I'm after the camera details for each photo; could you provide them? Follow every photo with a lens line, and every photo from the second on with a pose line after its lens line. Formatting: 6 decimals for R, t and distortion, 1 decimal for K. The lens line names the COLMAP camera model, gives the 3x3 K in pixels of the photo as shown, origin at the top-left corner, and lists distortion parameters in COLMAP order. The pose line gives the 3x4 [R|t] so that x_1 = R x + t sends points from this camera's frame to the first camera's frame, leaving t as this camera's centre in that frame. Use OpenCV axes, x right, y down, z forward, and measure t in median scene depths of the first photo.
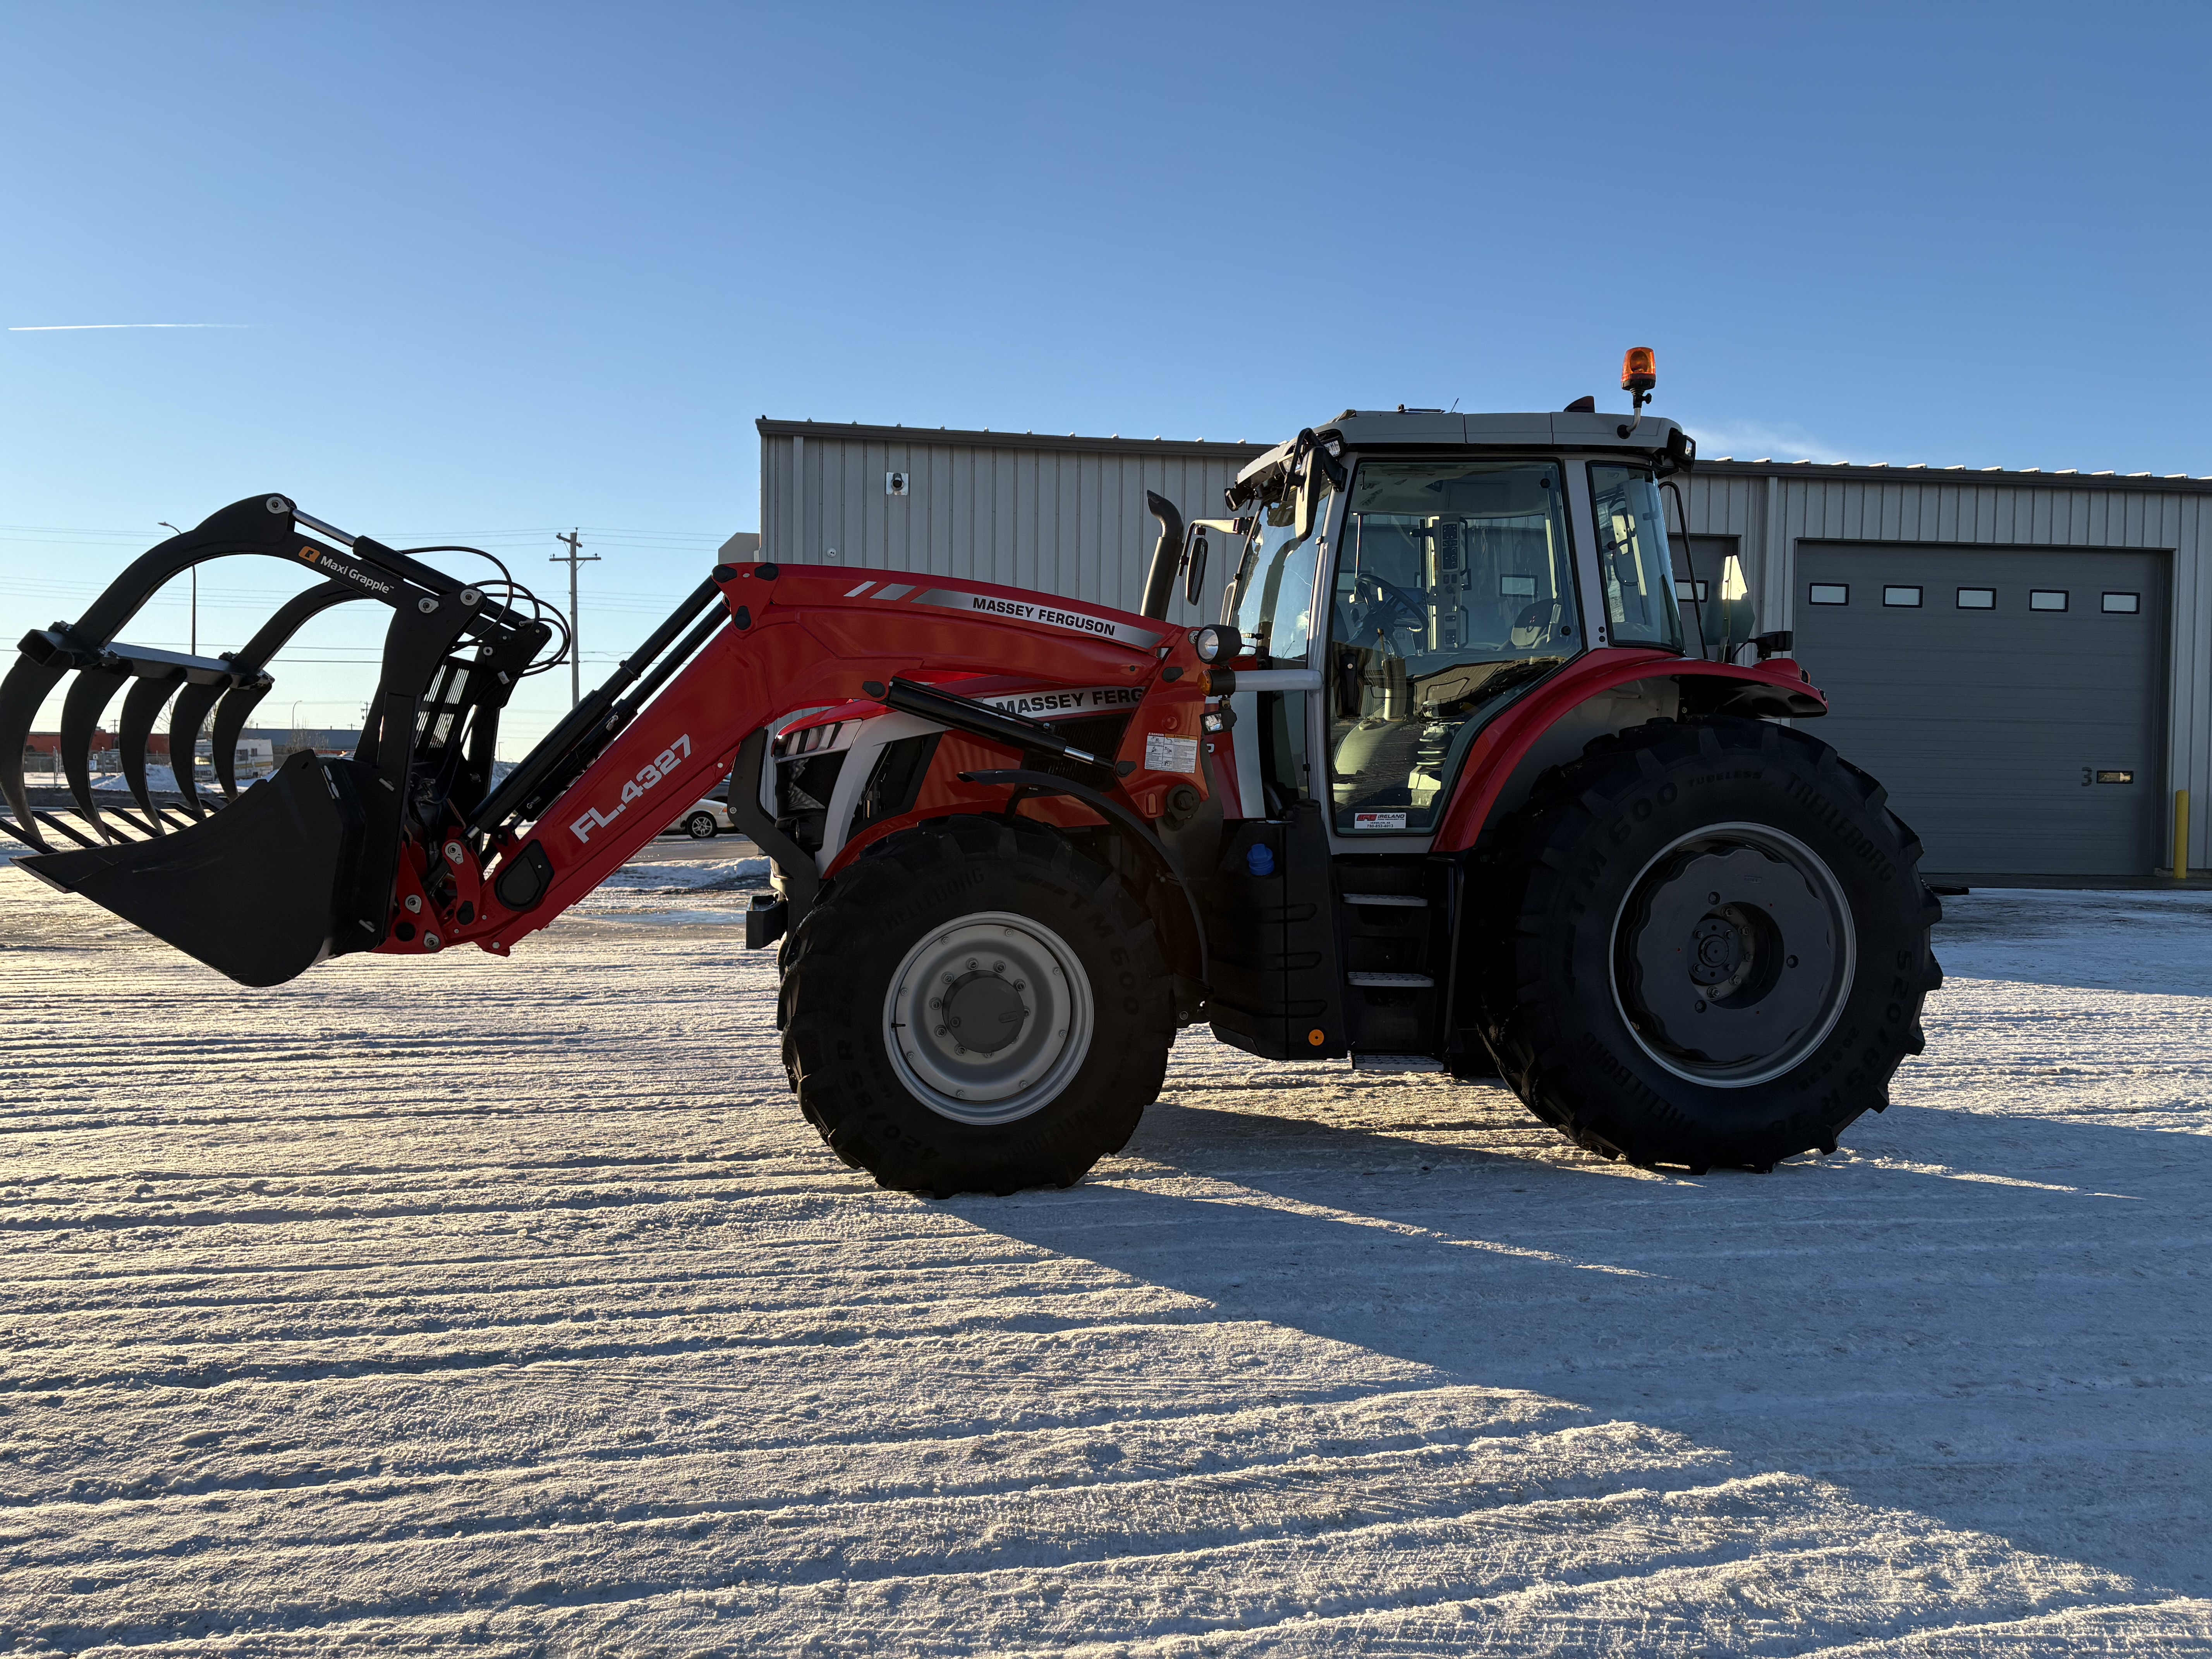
lens RADIAL K [[1688.8, 0, 1100.5], [0, 1688.8, 811.7], [0, 0, 1]] dist [0.038904, -0.038855]
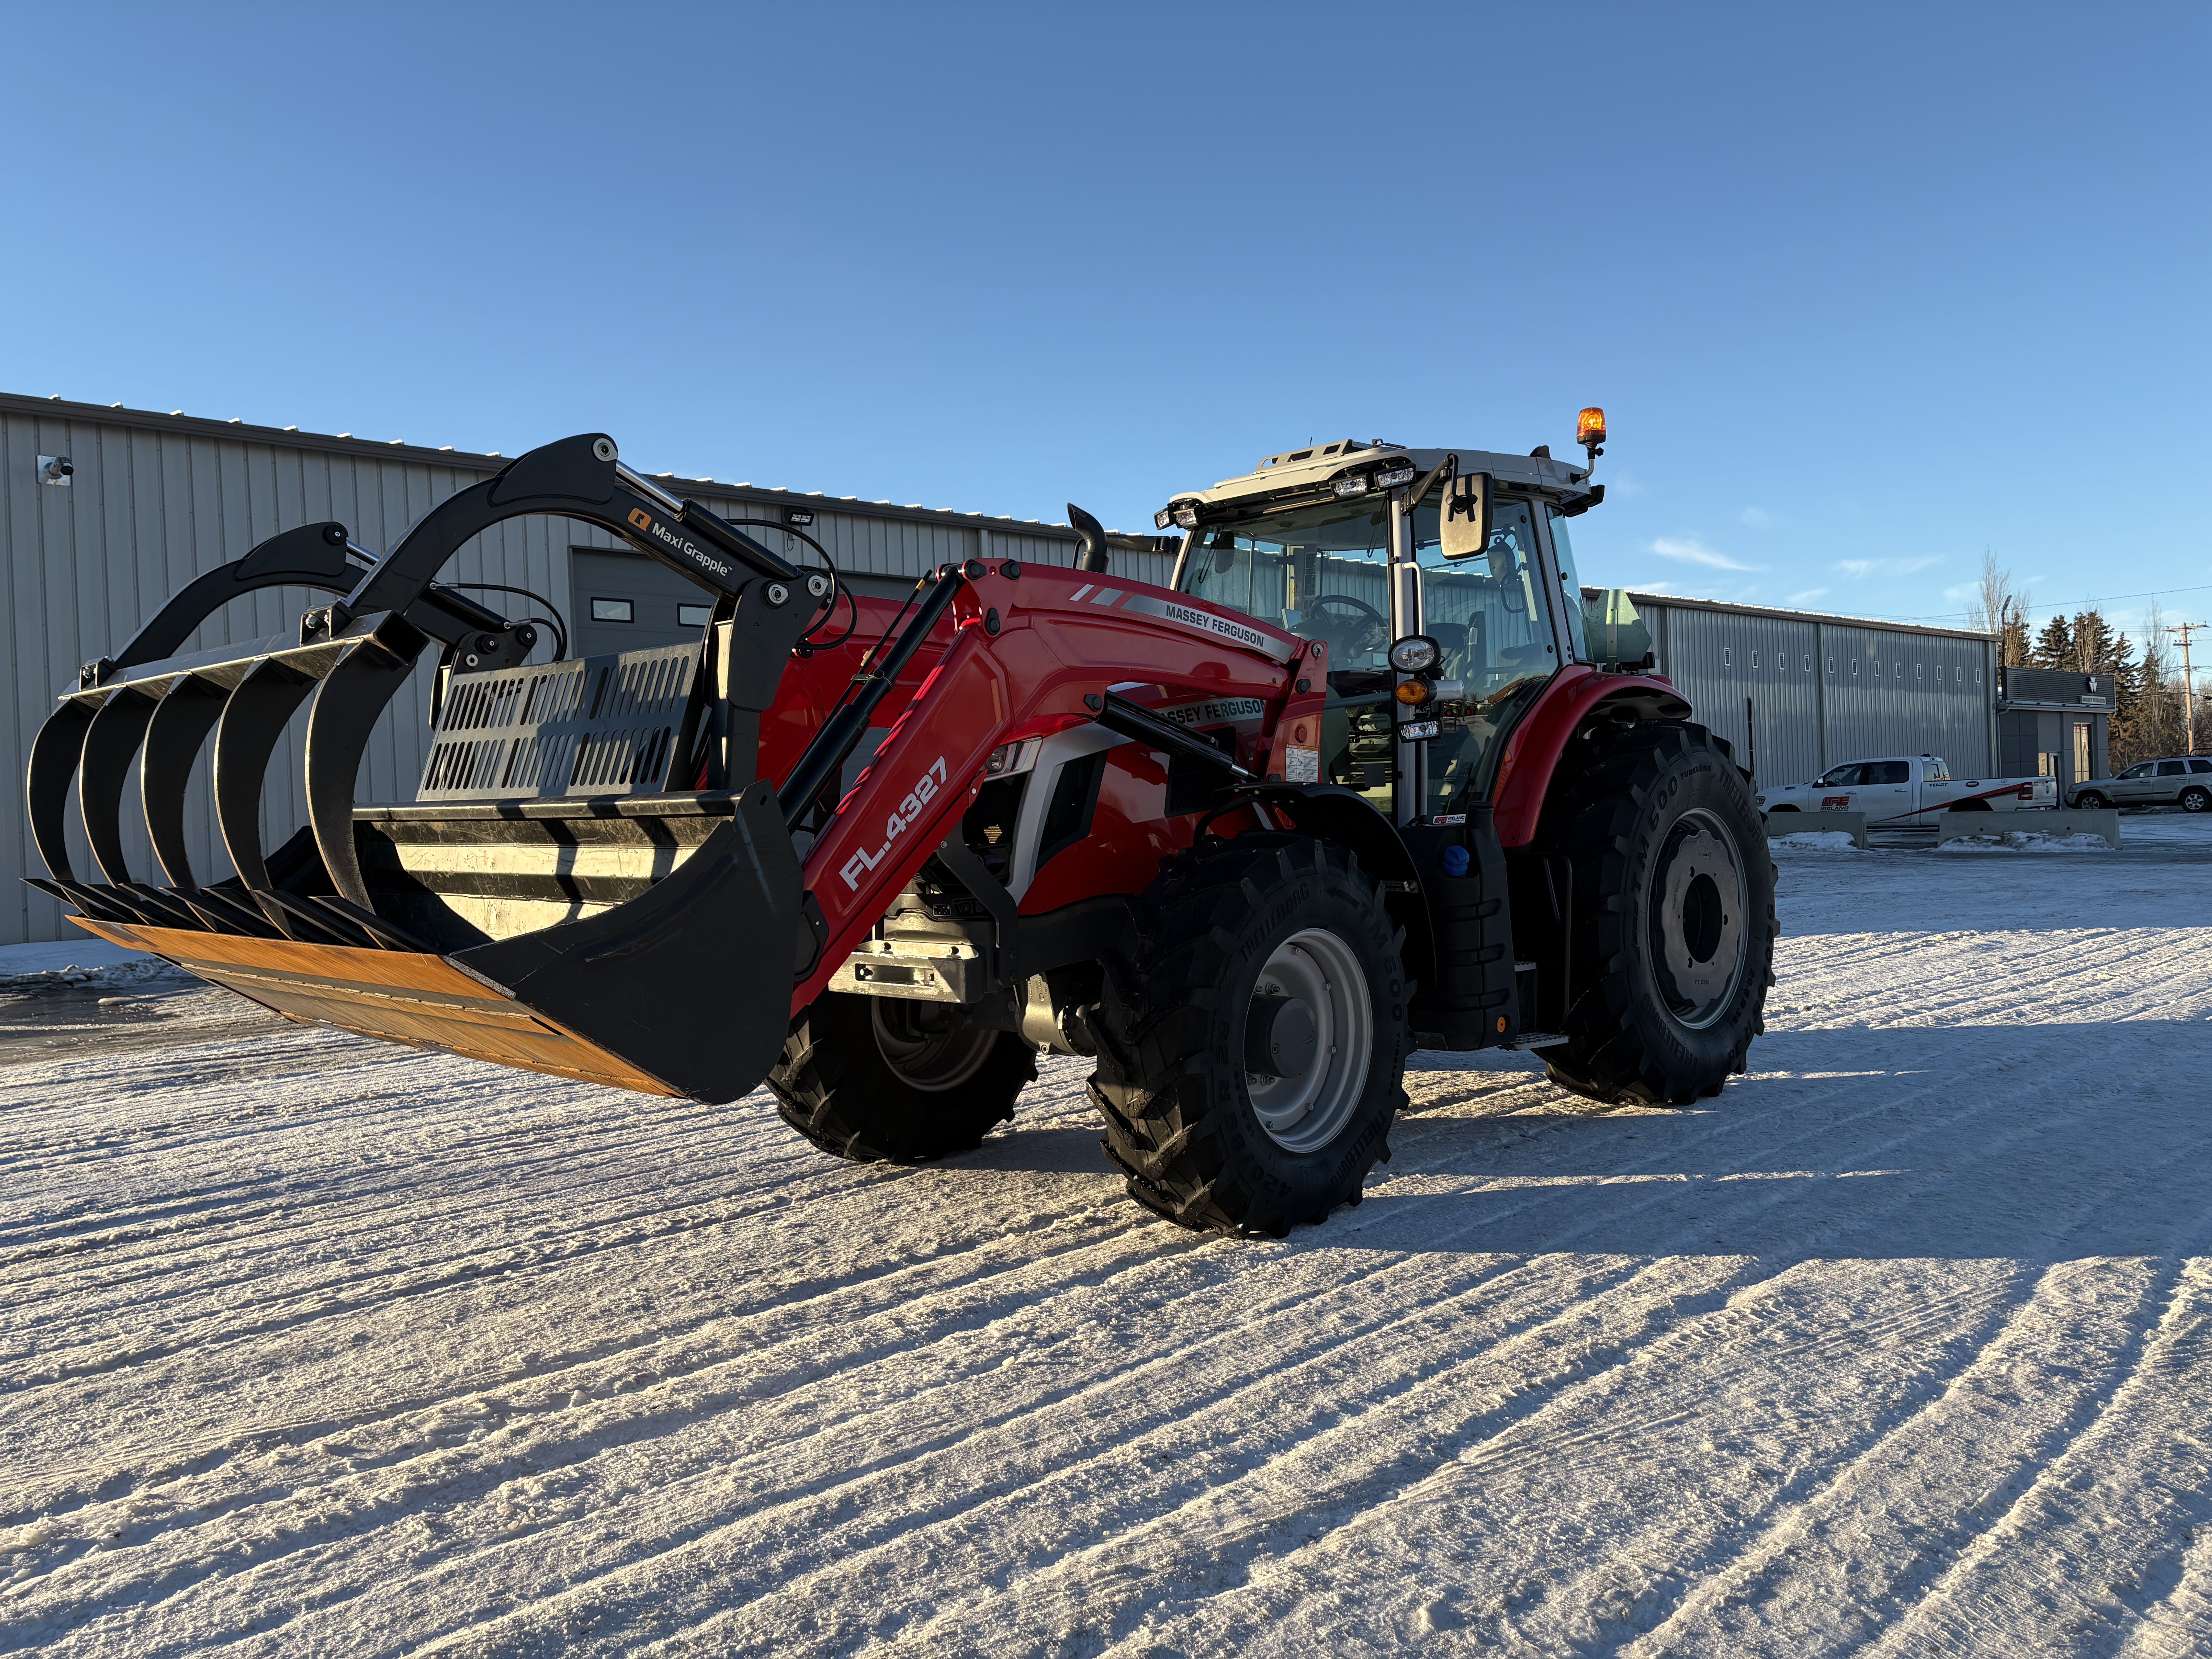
lens RADIAL K [[1677.0, 0, 1112.8], [0, 1677.0, 823.6], [0, 0, 1]] dist [0.047817, -0.049096]
pose [[0.815169, -0.047097, 0.577305, -0.846819], [0.057898, 0.998322, -0.000308, -0.008481], [-0.576322, 0.033676, 0.816528, 0.335779]]
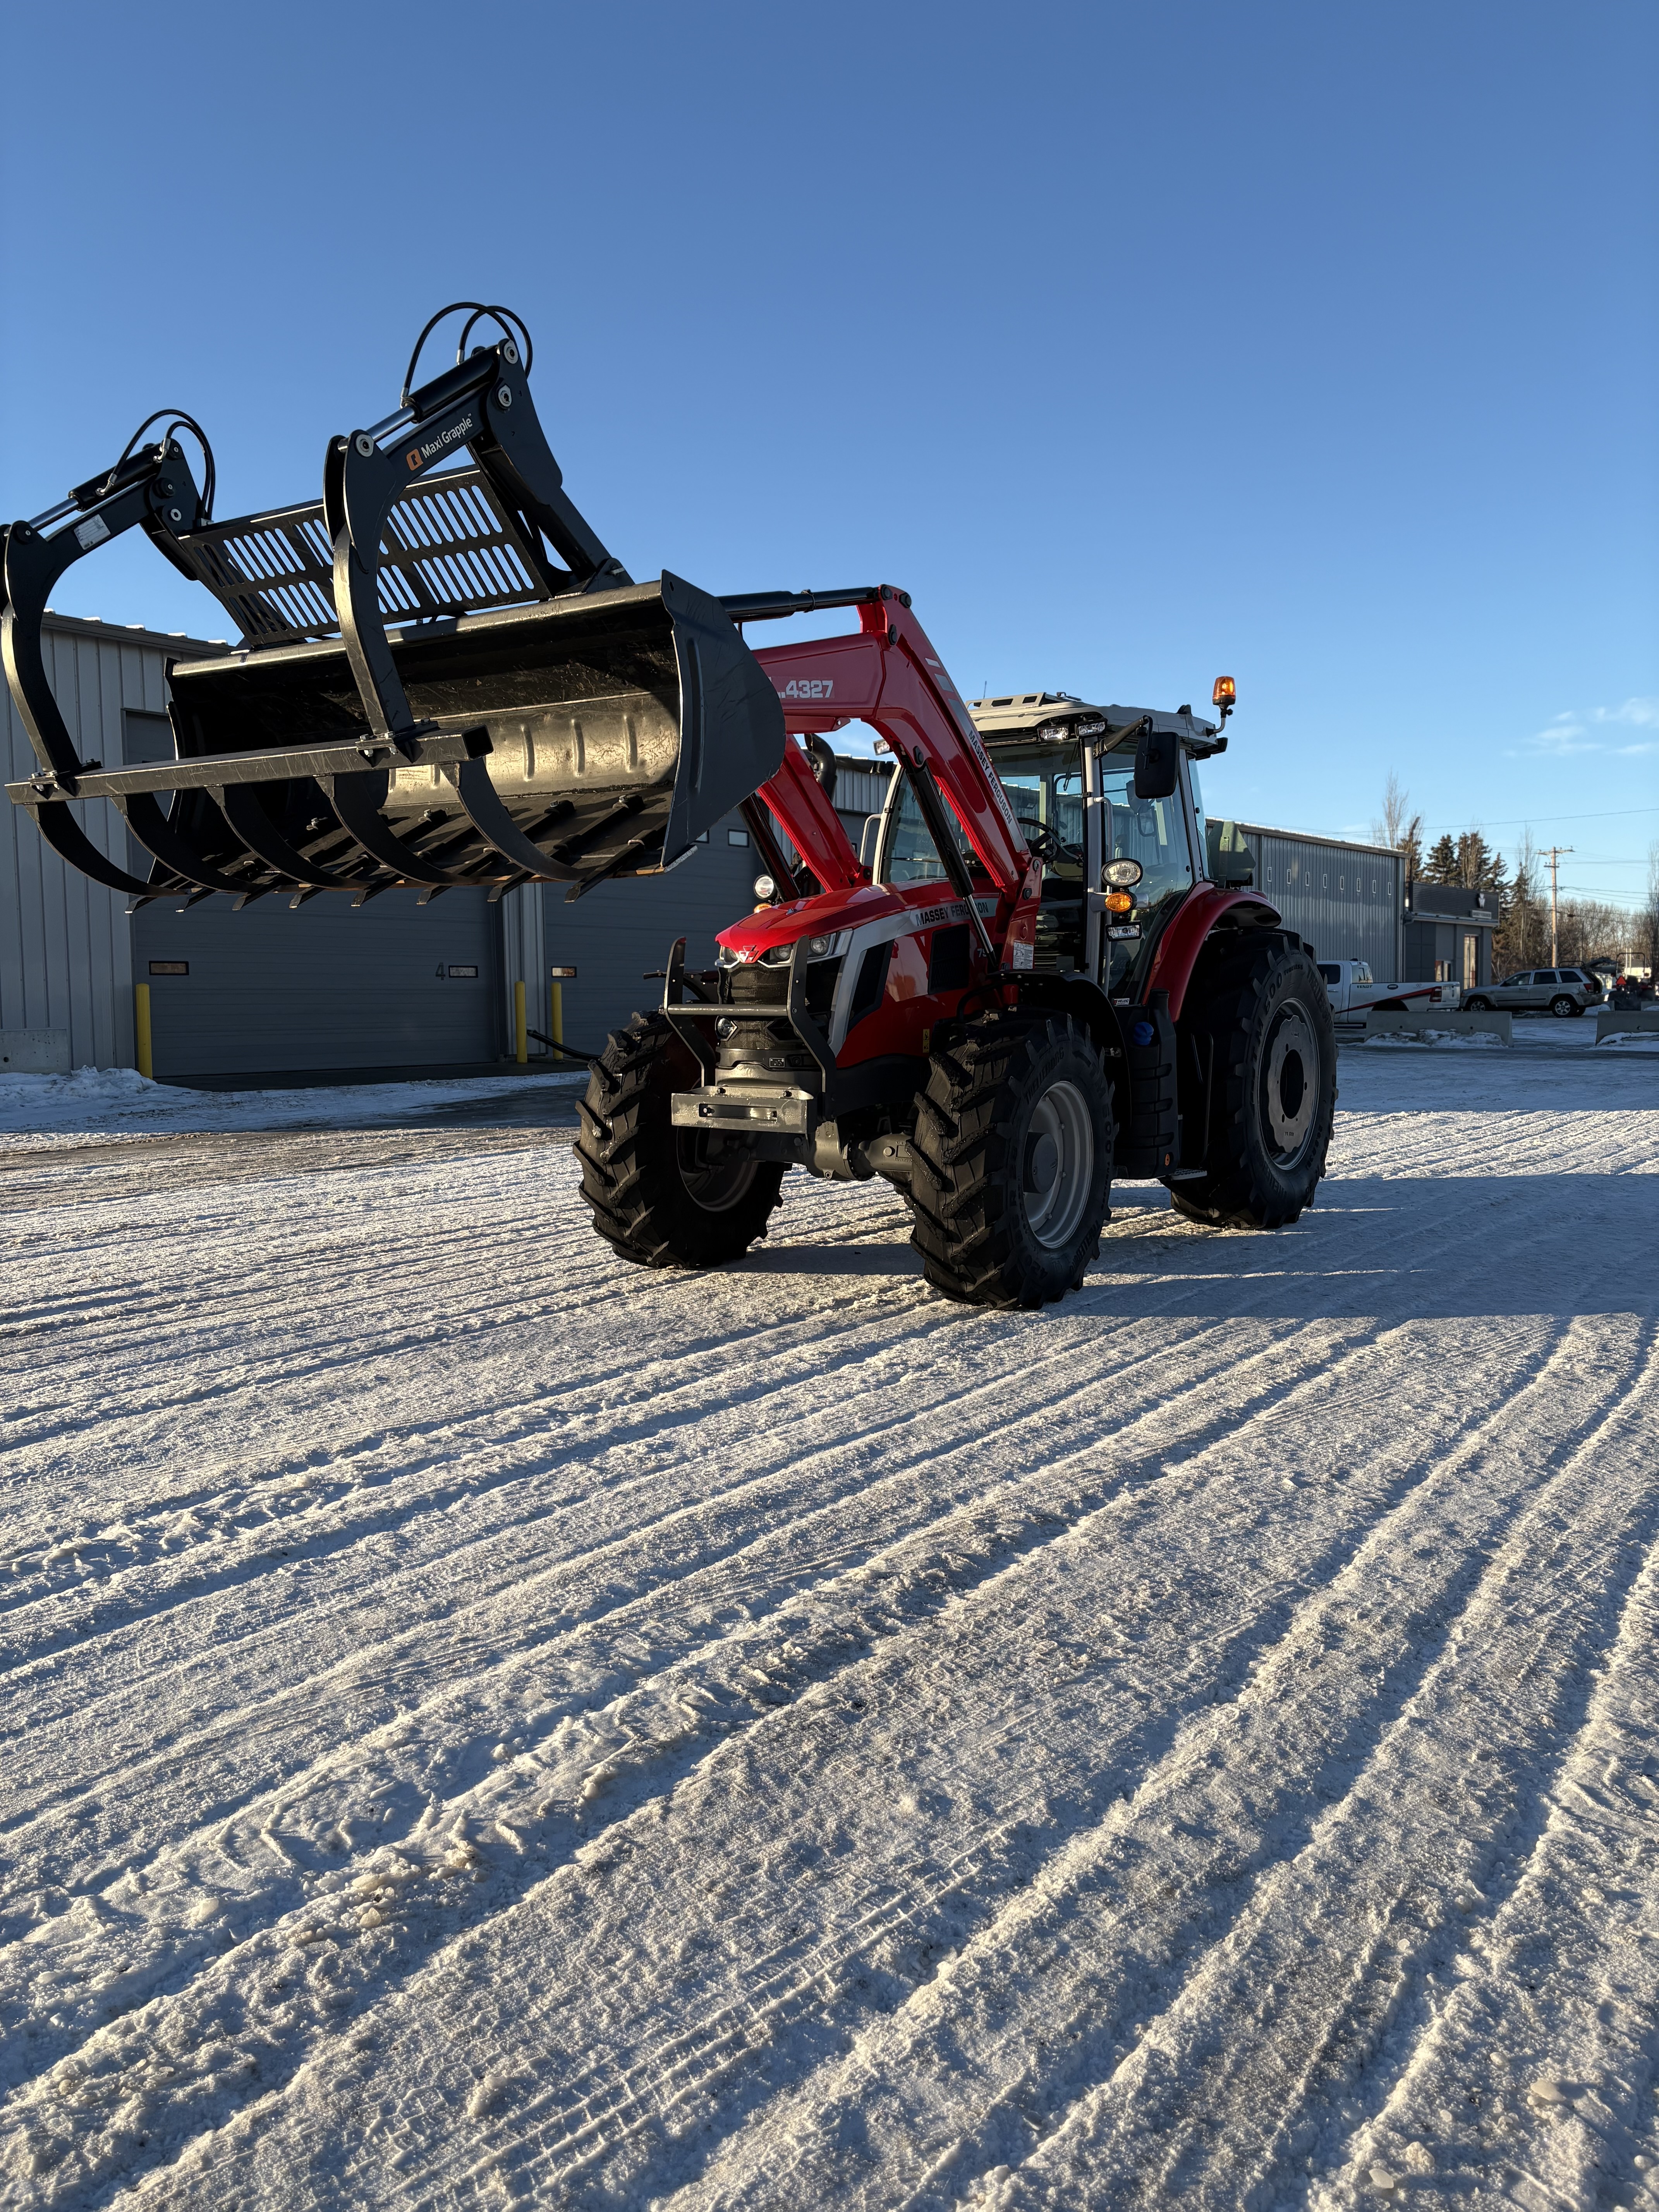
lens RADIAL K [[1677.0, 0, 829.5], [0, 1677.0, 1106.0], [0, 0, 1]] dist [0.047817, -0.049096]
pose [[0.708163, -0.068601, 0.702708, -1.297244], [0.031431, 0.997345, 0.065689, -0.012955], [-0.705349, -0.024432, 0.708439, 0.268089]]
